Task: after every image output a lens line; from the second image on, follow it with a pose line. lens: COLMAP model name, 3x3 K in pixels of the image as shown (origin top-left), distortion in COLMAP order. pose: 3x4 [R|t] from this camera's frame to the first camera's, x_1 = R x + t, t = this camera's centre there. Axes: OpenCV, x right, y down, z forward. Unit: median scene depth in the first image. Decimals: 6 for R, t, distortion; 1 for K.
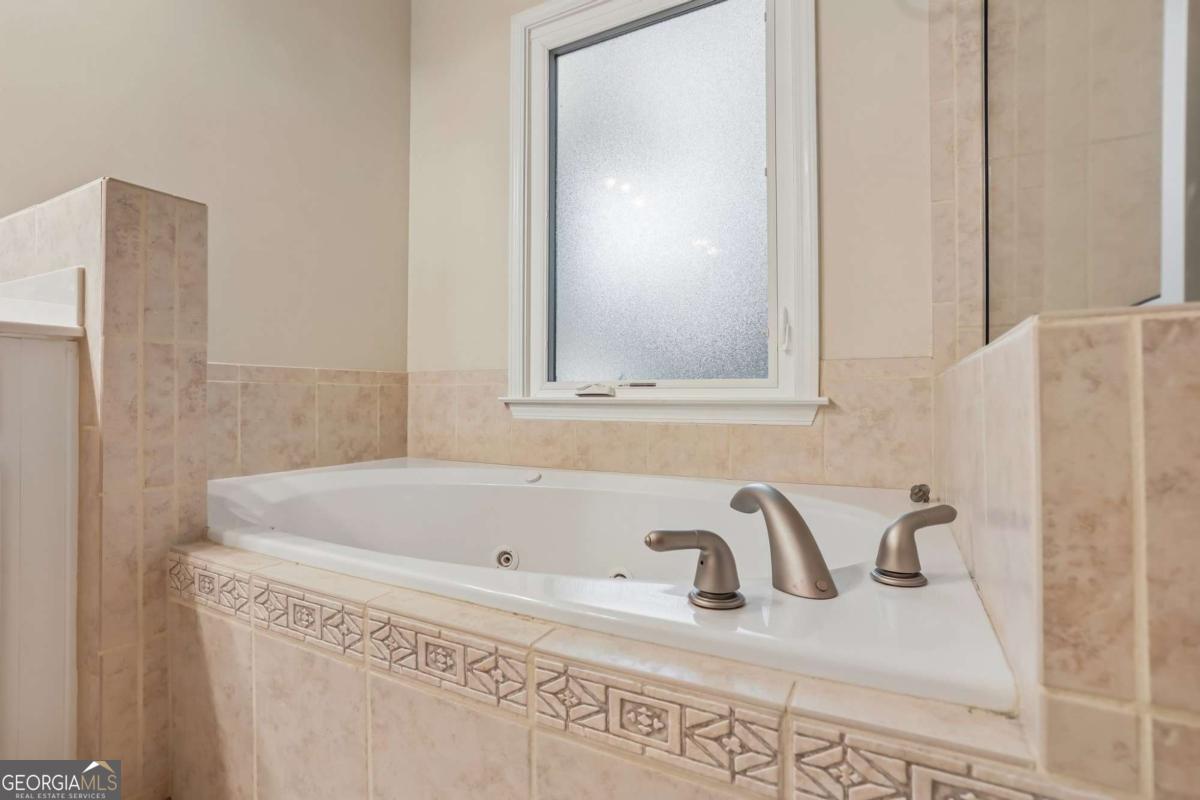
lens RADIAL K [[549.3, 0, 594.0], [0, 549.3, 393.5], [0, 0, 1]] dist [-0.079674, 0.051832]
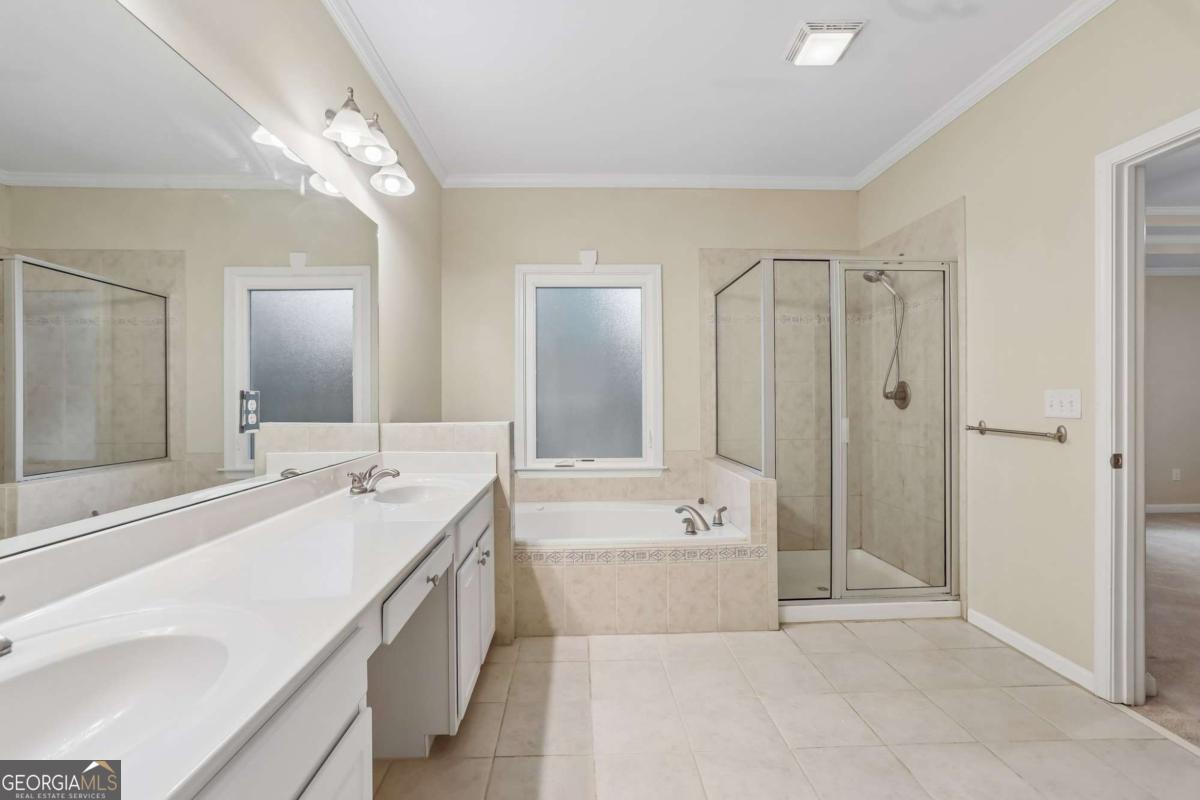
lens RADIAL K [[549.3, 0, 594.0], [0, 549.3, 393.5], [0, 0, 1]] dist [-0.079674, 0.051832]
pose [[0.857623, 0.000178, 0.514279, -2.014635], [-0.000672, 0.999999, 0.000774, -0.565043], [-0.514279, -0.001009, 0.857623, -1.781480]]
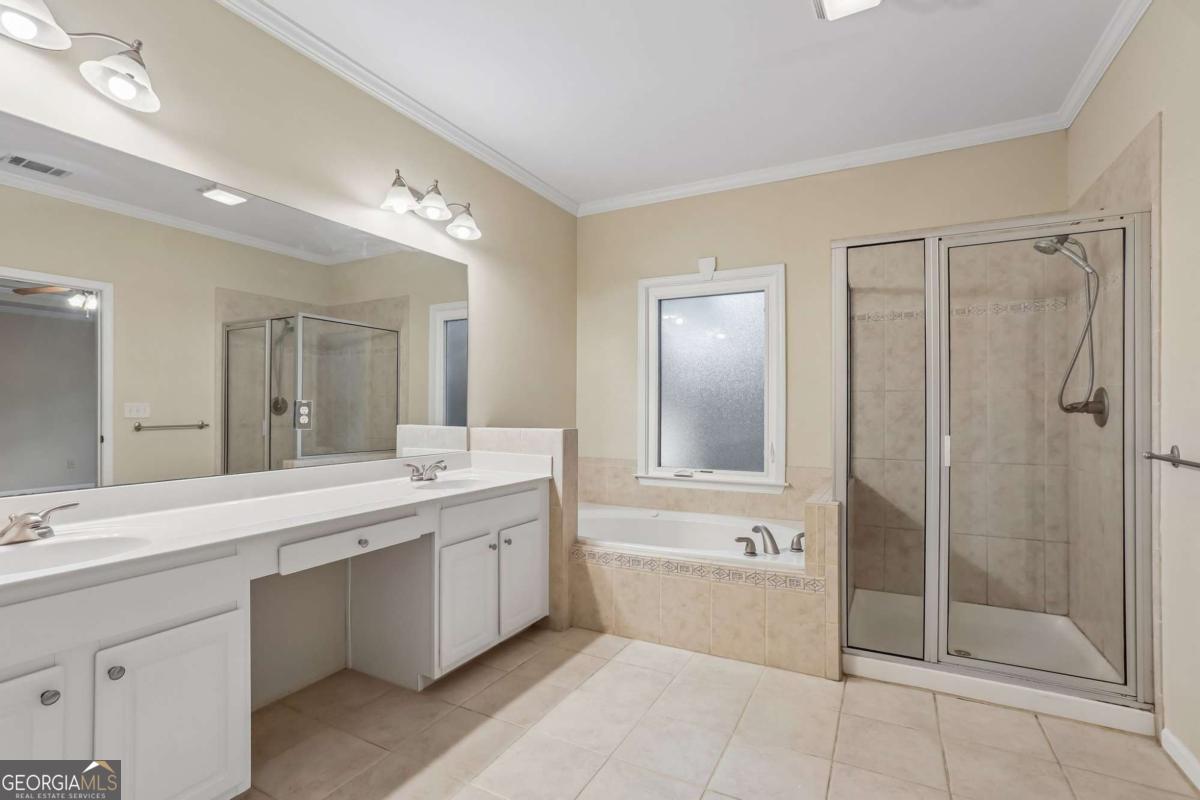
lens RADIAL K [[558.8, 0, 600.0], [0, 558.8, 400.0], [0, 0, 1]] dist [-0.064601, 0.033572]
pose [[0.999833, 0.003243, 0.017985, -0.730529], [-0.003157, 0.999984, -0.004792, -0.565838], [-0.018001, 0.004734, 0.999827, -2.343988]]
